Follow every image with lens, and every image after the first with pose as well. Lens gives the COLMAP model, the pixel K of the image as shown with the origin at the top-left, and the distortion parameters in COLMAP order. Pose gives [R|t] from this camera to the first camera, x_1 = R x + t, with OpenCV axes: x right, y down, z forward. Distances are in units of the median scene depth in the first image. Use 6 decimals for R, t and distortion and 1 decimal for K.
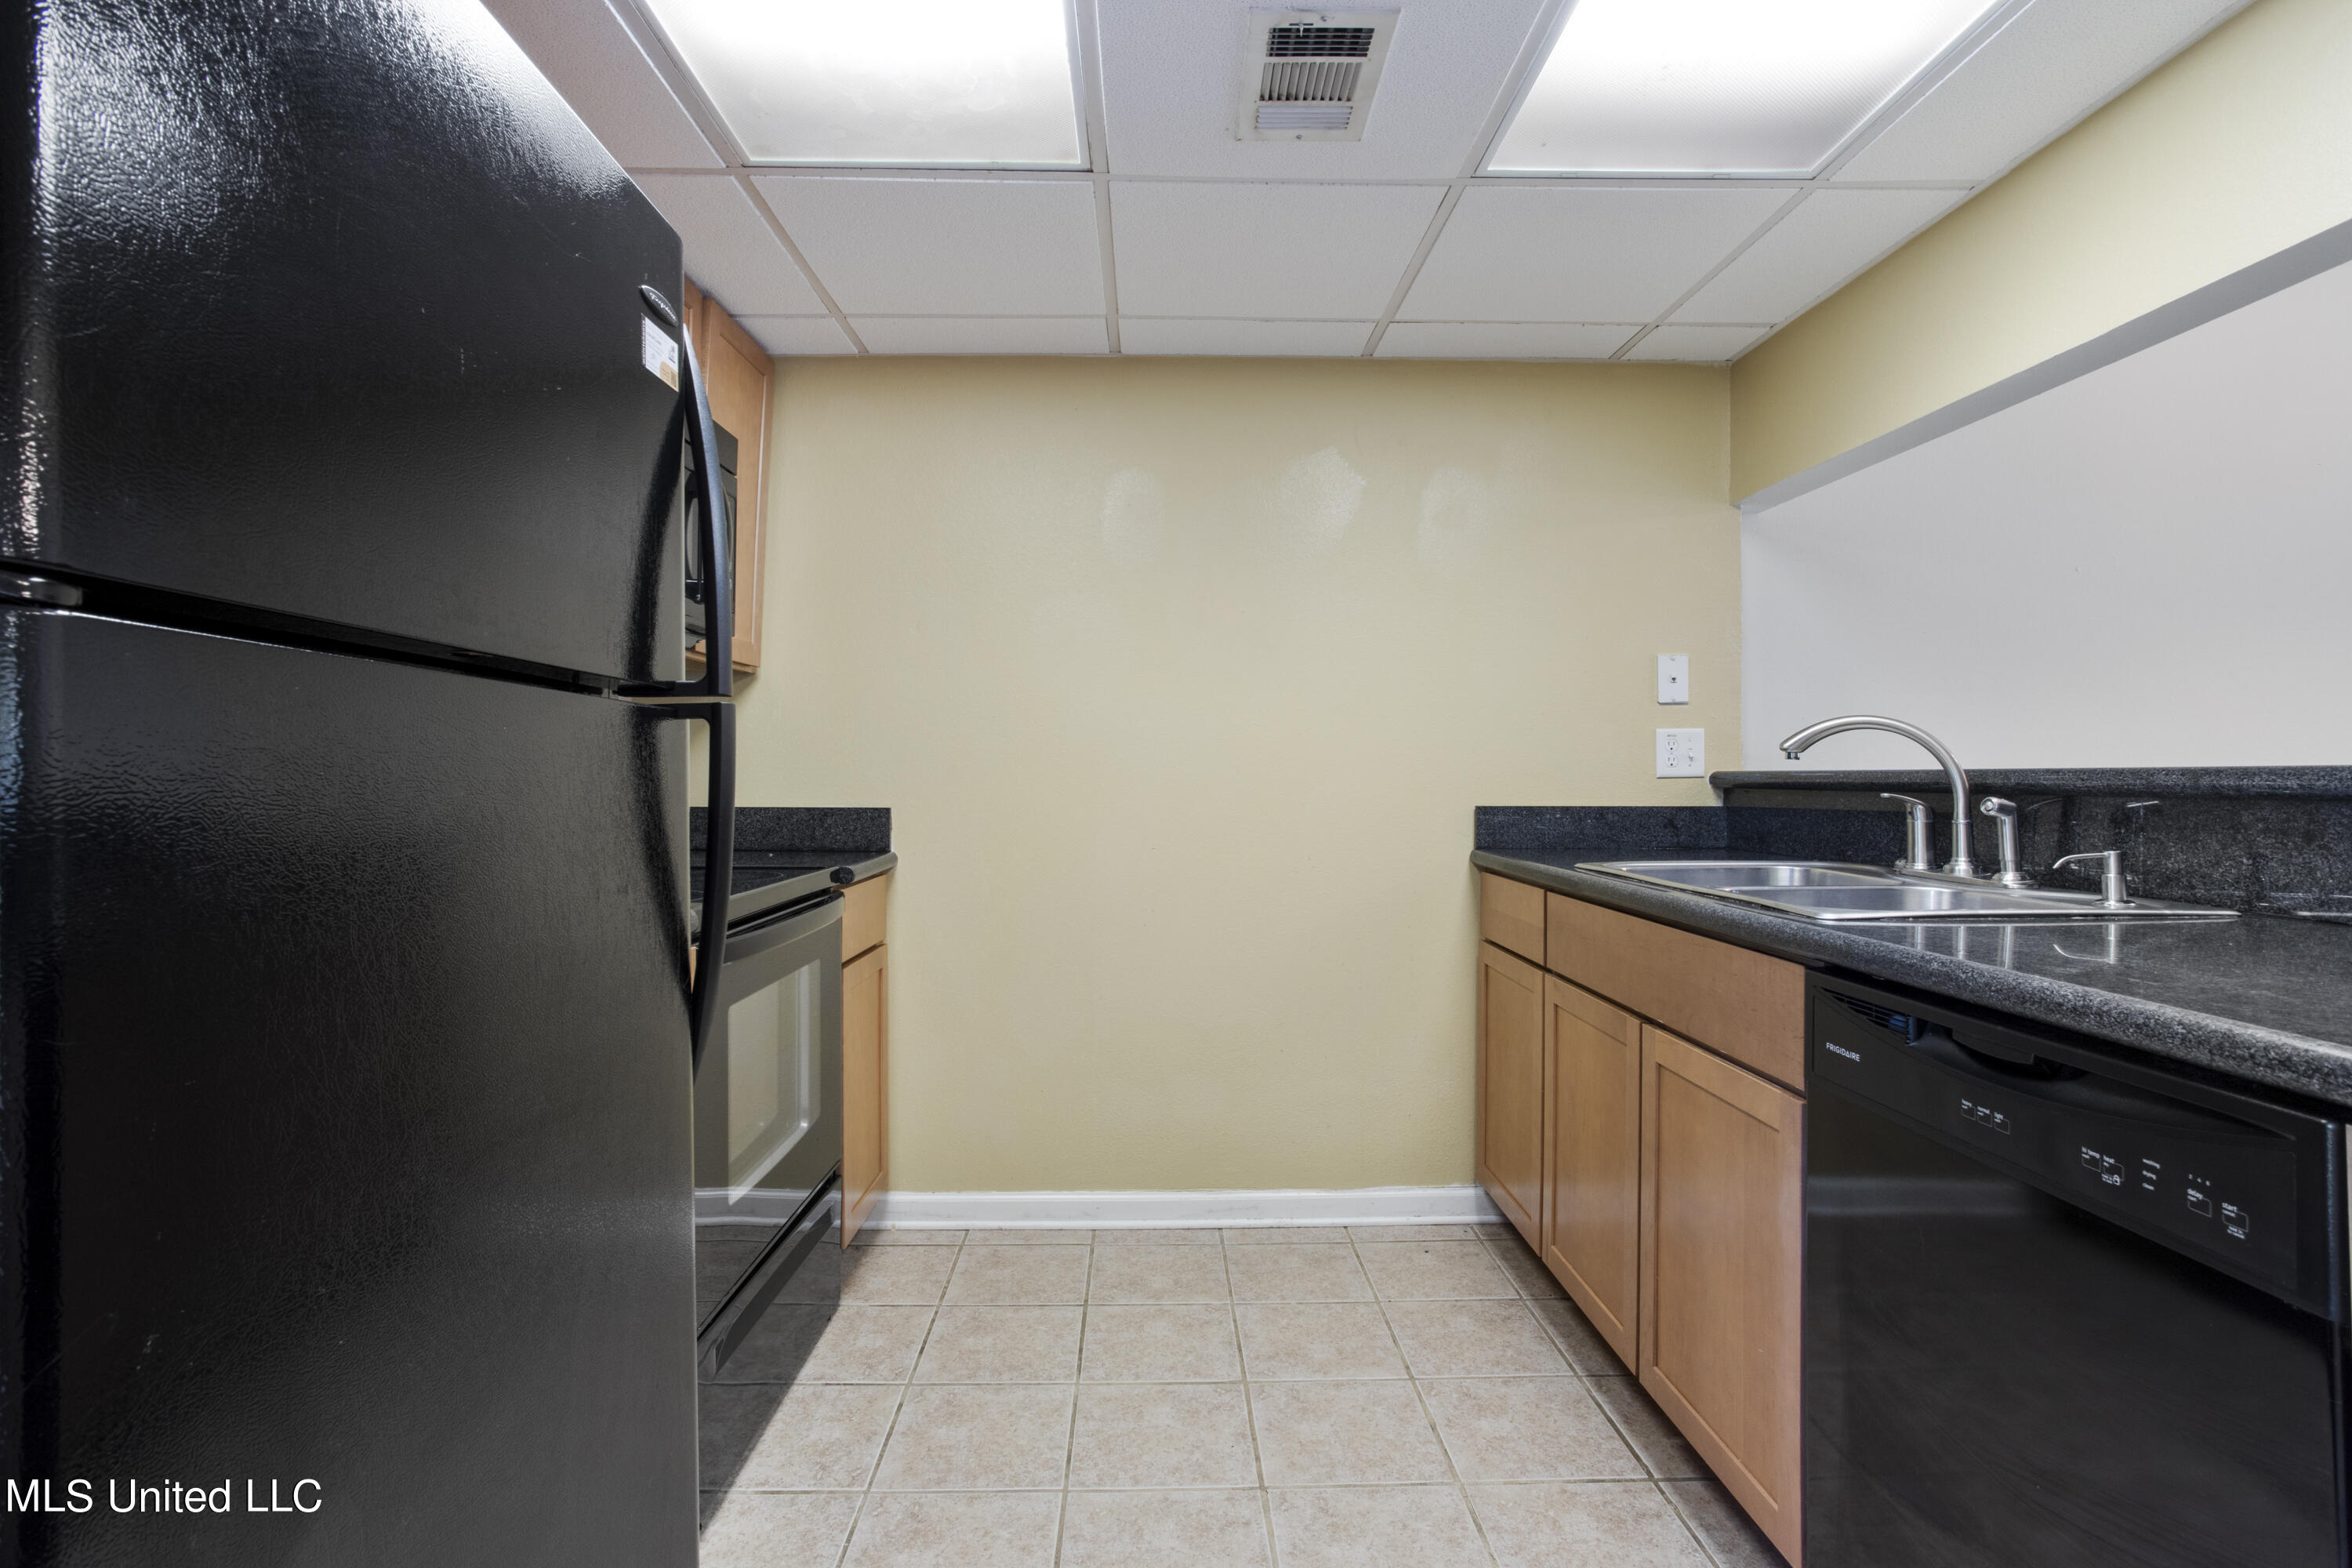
lens RADIAL K [[1139.6, 0, 1168.8], [0, 1139.6, 791.0], [0, 0, 1]] dist [-0.059858, 0.036030]
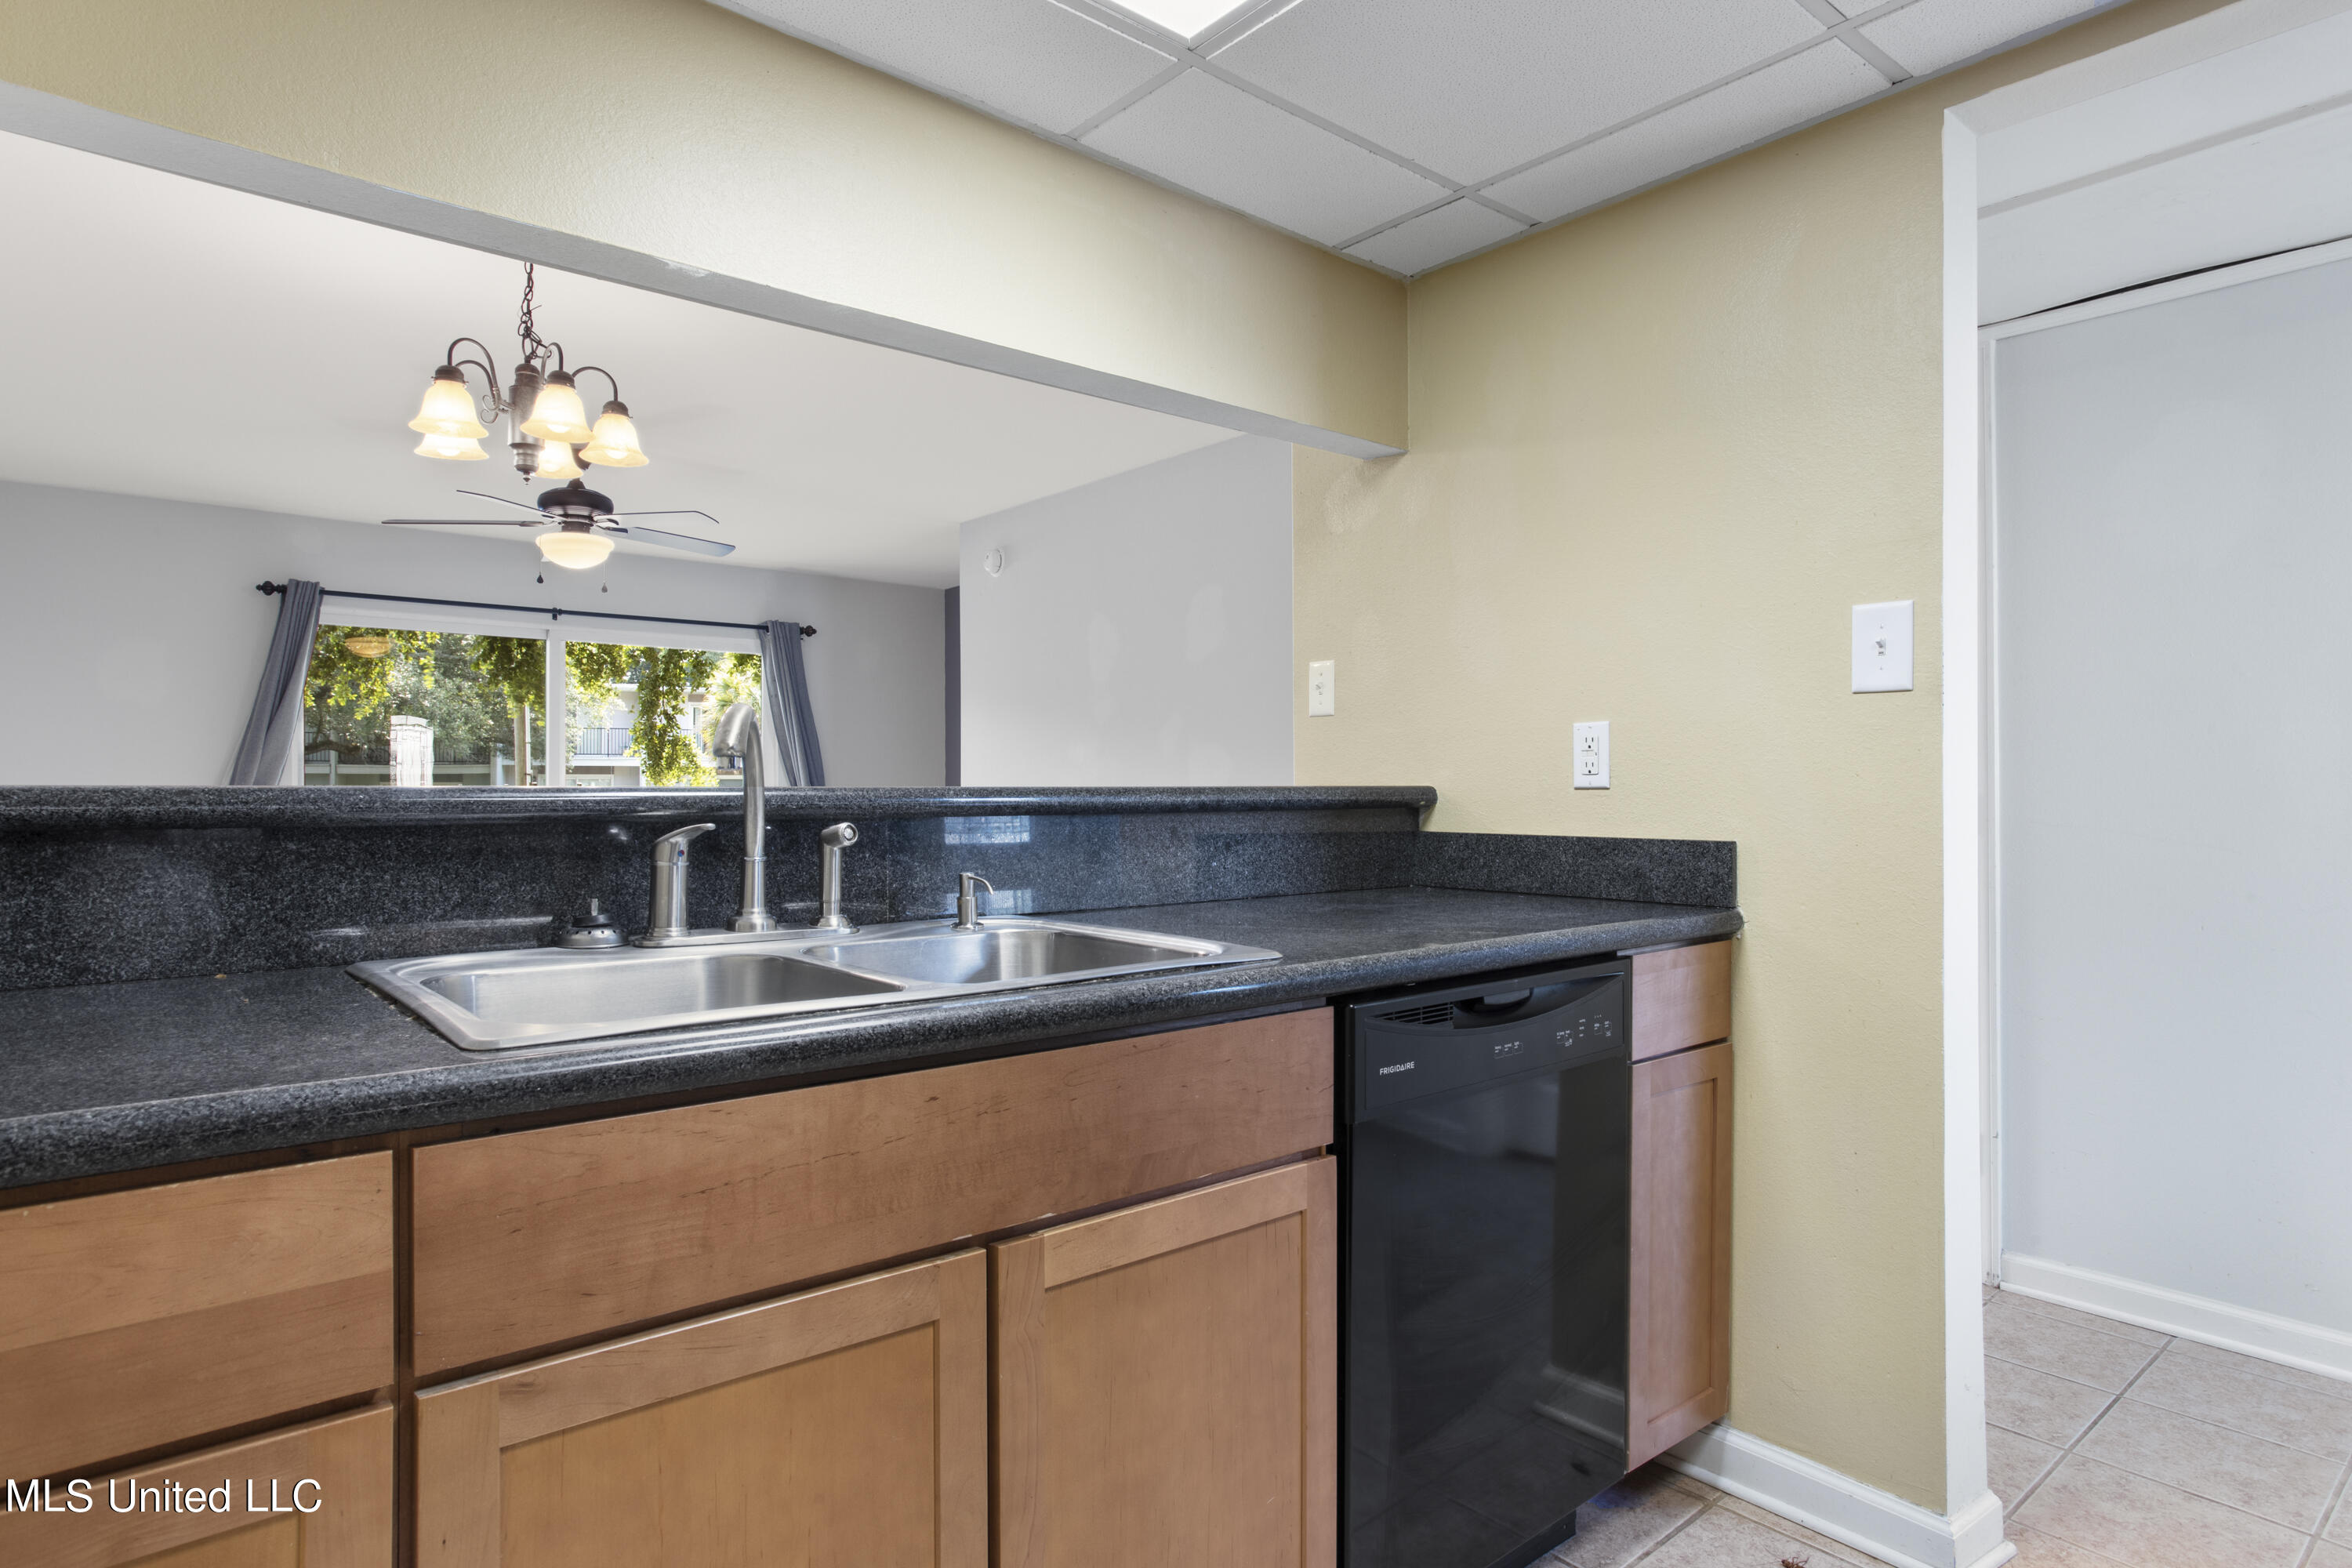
lens RADIAL K [[1302.6, 0, 1176.0], [0, 1302.6, 784.0], [0, 0, 1]] dist [-0.003007, -0.000514]
pose [[-0.636426, 0.002582, 0.771333, -0.172485], [0.012430, 0.999899, 0.006909, -0.033400], [-0.771237, 0.013984, -0.636394, 1.784540]]
